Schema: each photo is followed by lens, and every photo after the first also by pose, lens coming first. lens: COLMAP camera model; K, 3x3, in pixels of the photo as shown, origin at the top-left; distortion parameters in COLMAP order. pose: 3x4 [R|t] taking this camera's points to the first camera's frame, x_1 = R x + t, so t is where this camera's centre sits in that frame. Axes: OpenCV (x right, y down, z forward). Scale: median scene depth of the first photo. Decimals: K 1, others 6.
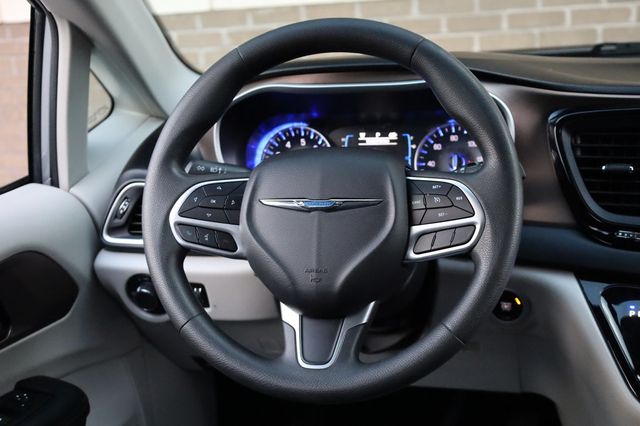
lens RADIAL K [[935.4, 0, 321.9], [0, 935.4, 213.8], [0, 0, 1]] dist [-0.005707, 0.000000]
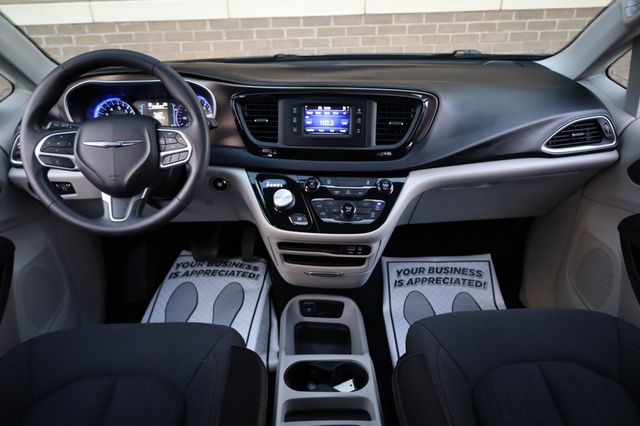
lens RADIAL K [[447.9, 0, 307.9], [0, 447.9, 230.2], [0, 0, 1]] dist [-0.003155, 0.001609]
pose [[0.958848, -0.087622, 0.270062, 0.114969], [0.027999, 0.975733, 0.217167, -0.023780], [-0.282537, -0.200669, 0.938032, -0.094309]]
